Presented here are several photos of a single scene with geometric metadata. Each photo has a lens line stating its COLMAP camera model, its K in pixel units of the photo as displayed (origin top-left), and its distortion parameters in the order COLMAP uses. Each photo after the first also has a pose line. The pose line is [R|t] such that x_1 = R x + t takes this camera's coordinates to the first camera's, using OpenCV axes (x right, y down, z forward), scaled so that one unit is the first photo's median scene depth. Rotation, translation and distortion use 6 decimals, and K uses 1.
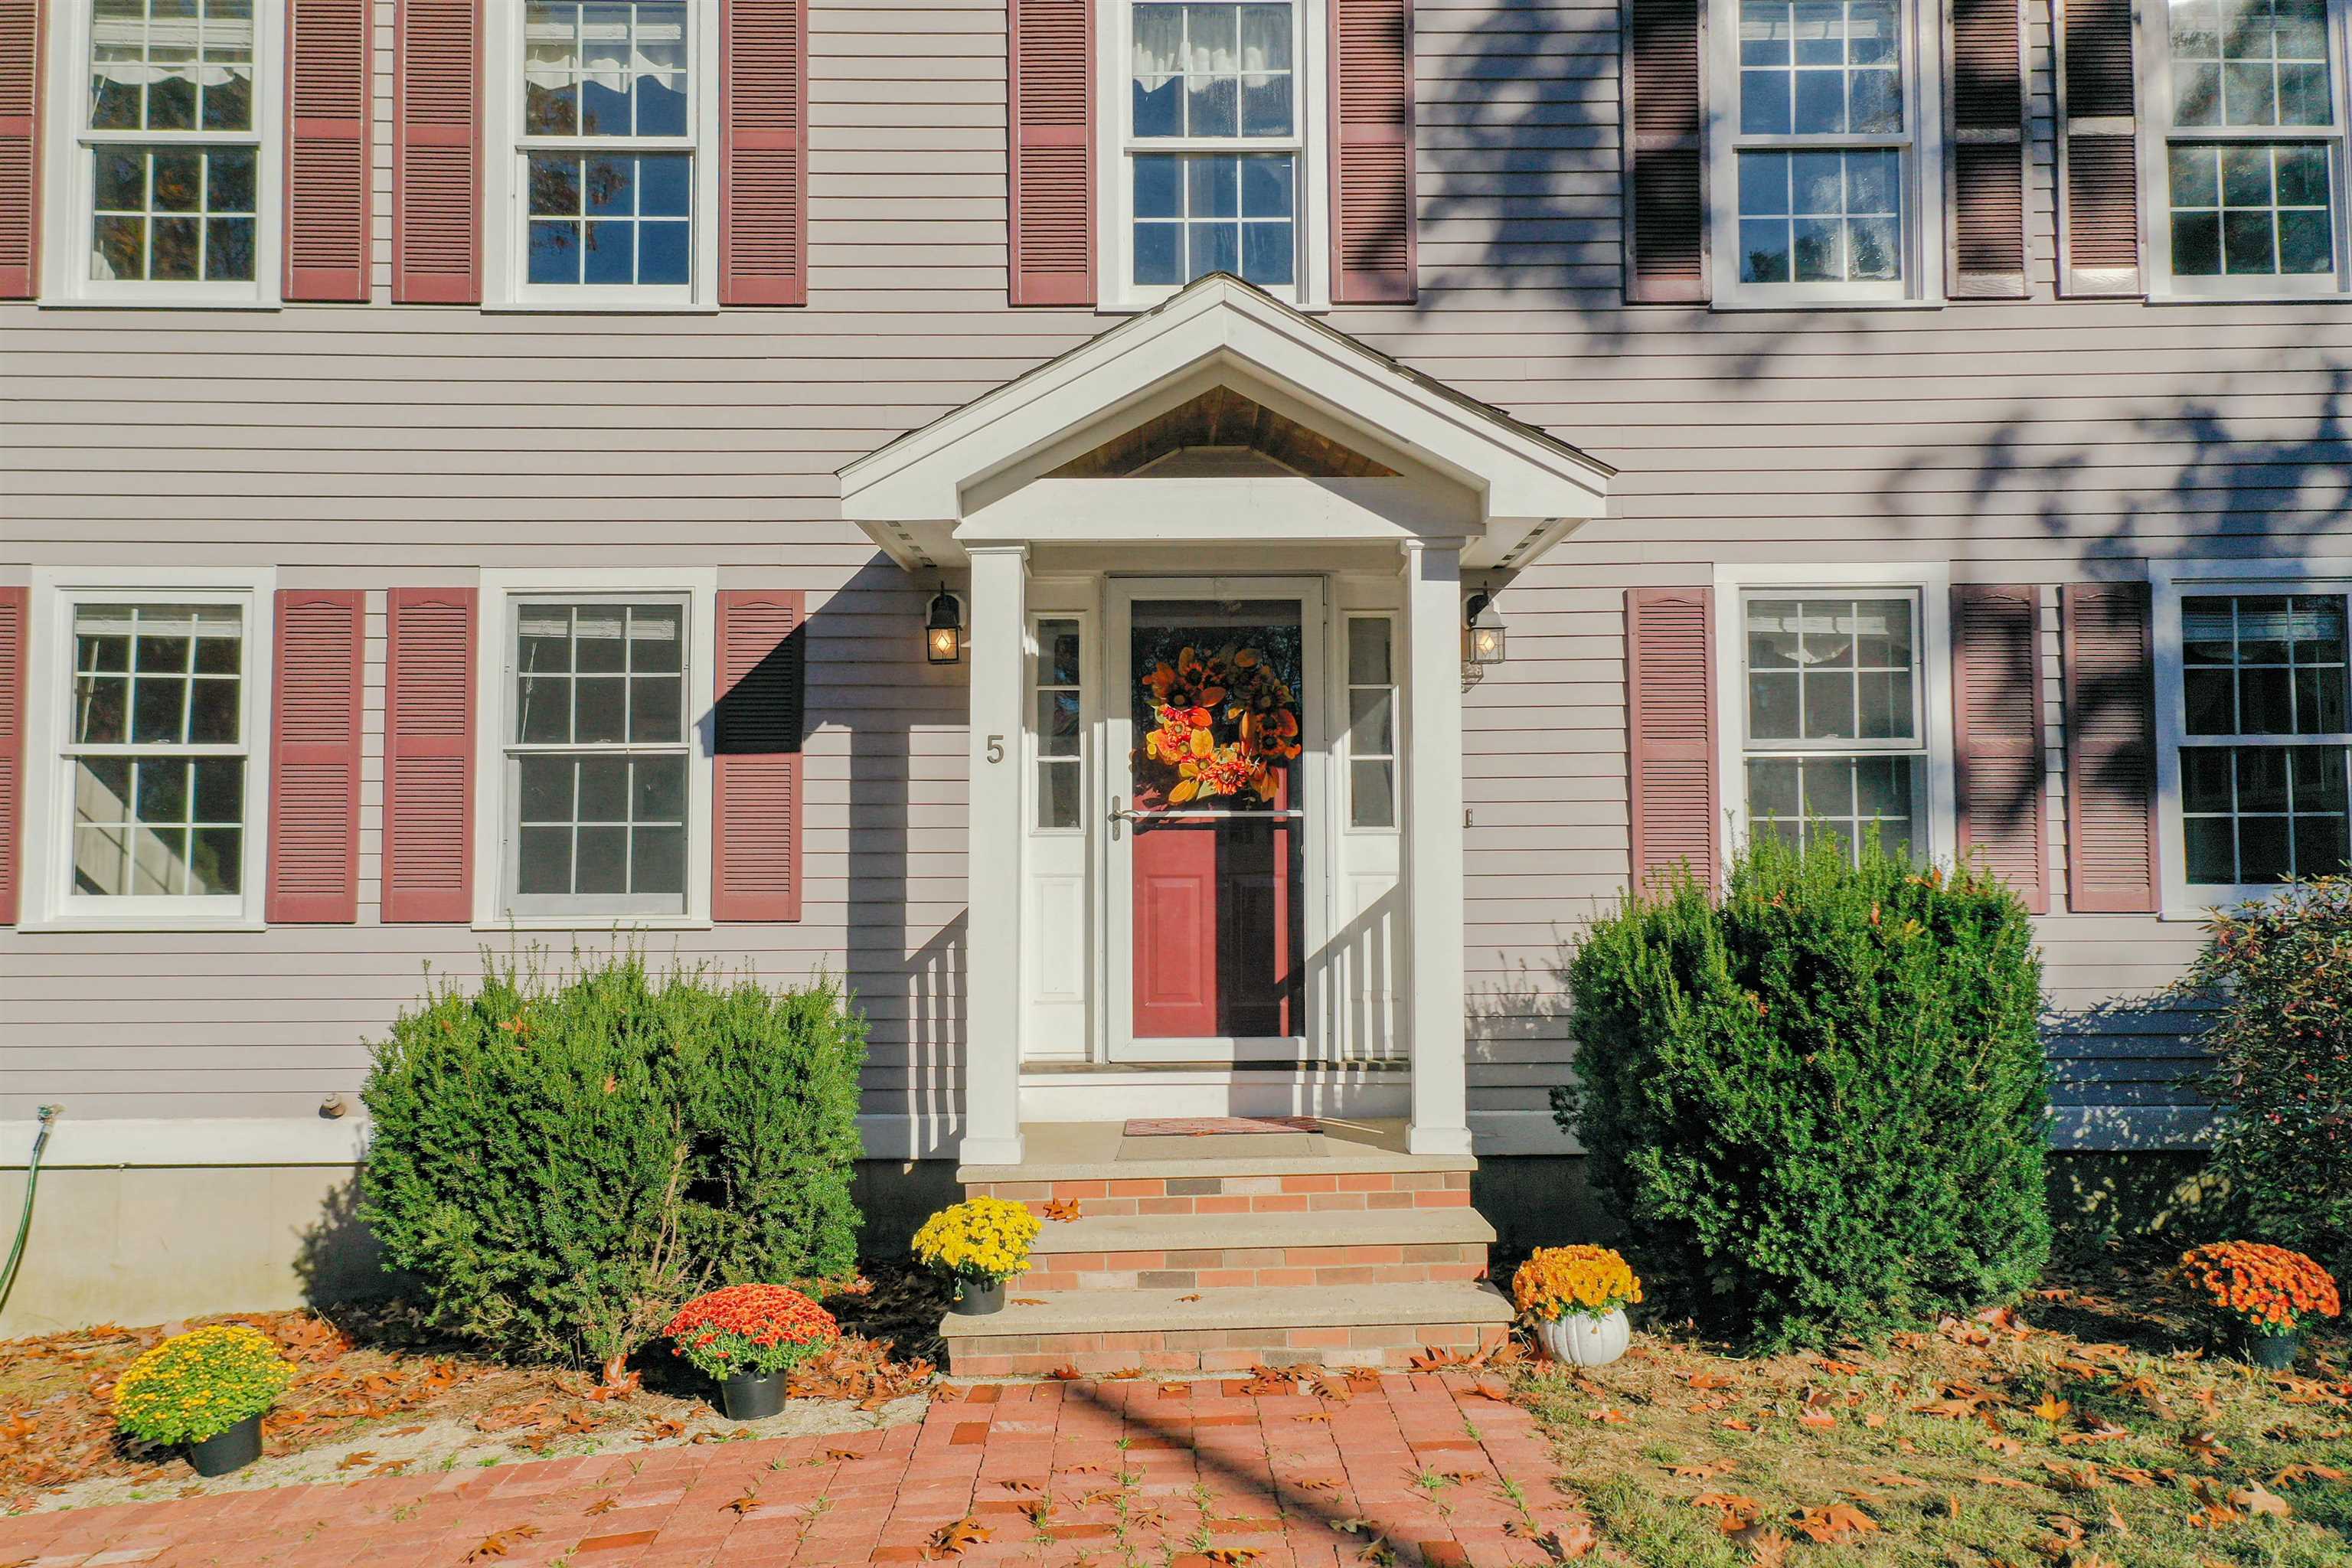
lens RADIAL K [[1929.7, 0, 1187.1], [0, 1929.7, 779.7], [0, 0, 1]] dist [0.006988, 0.005174]
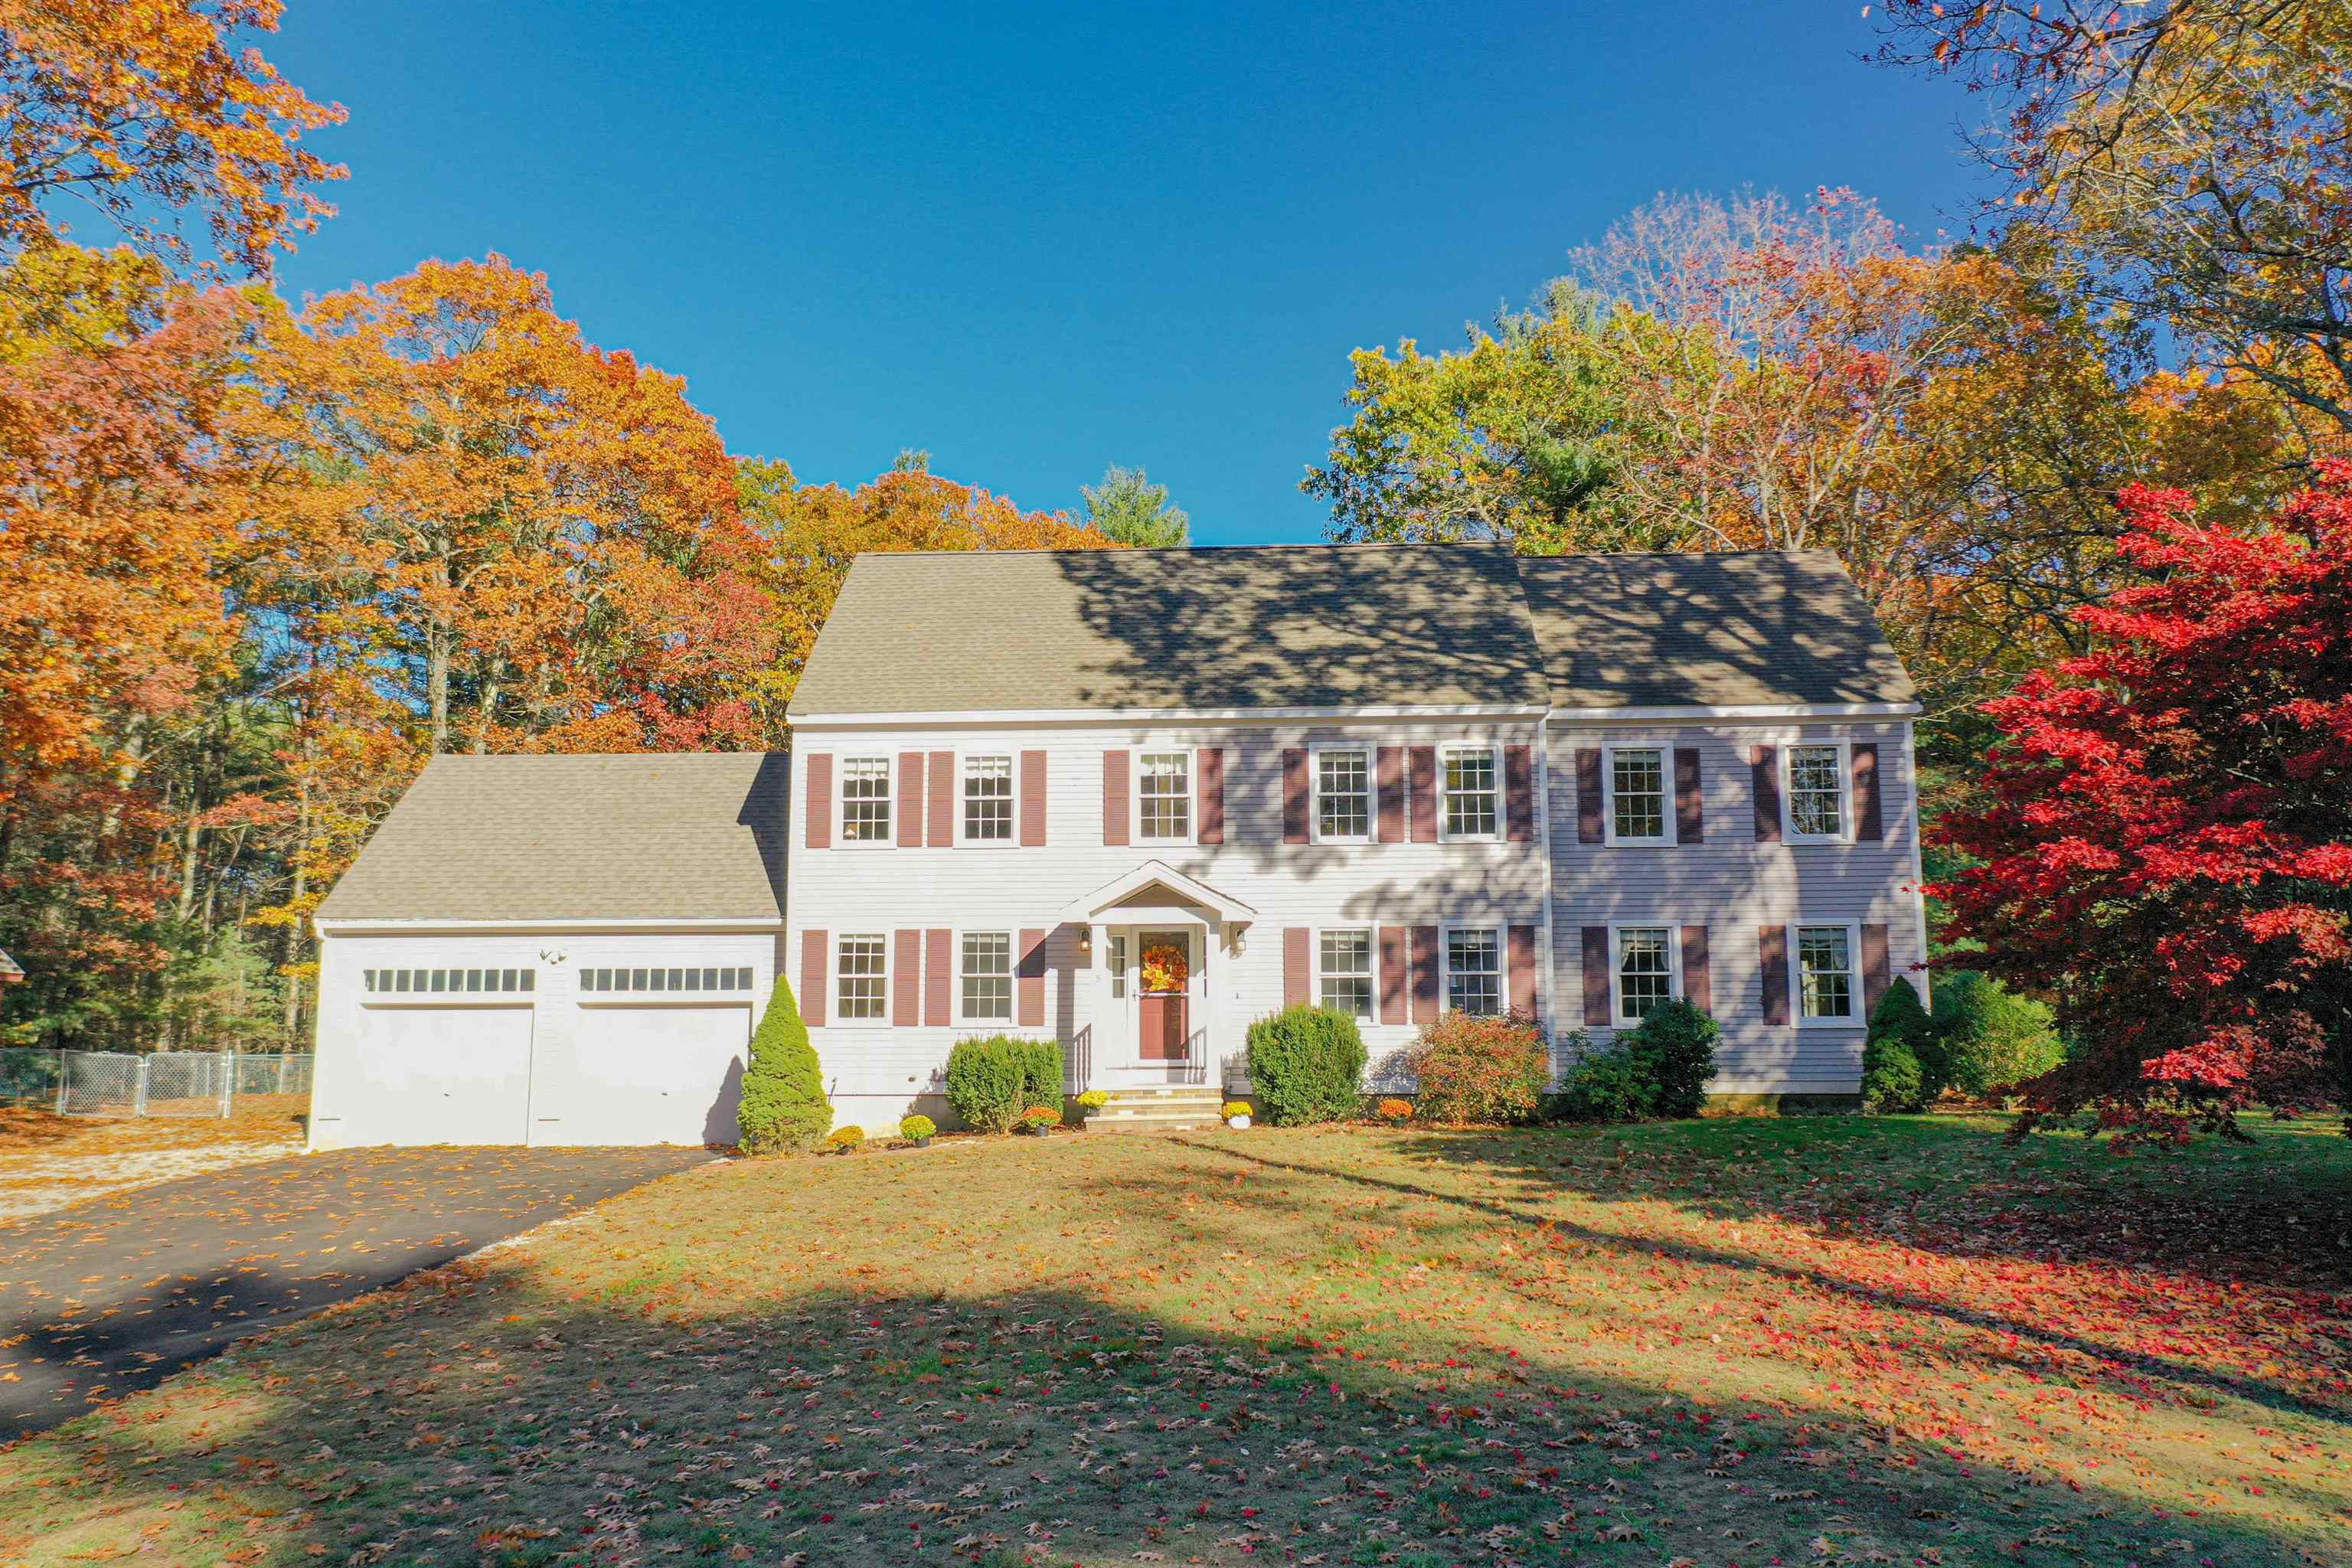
lens RADIAL K [[1929.7, 0, 1178.7], [0, 1929.7, 776.0], [0, 0, 1]] dist [0.006988, 0.005174]
pose [[0.997848, -0.005471, -0.065334, 0.271046], [0.000098, 0.996635, -0.081967, -0.089080], [0.065563, 0.081784, 0.994491, -2.466169]]
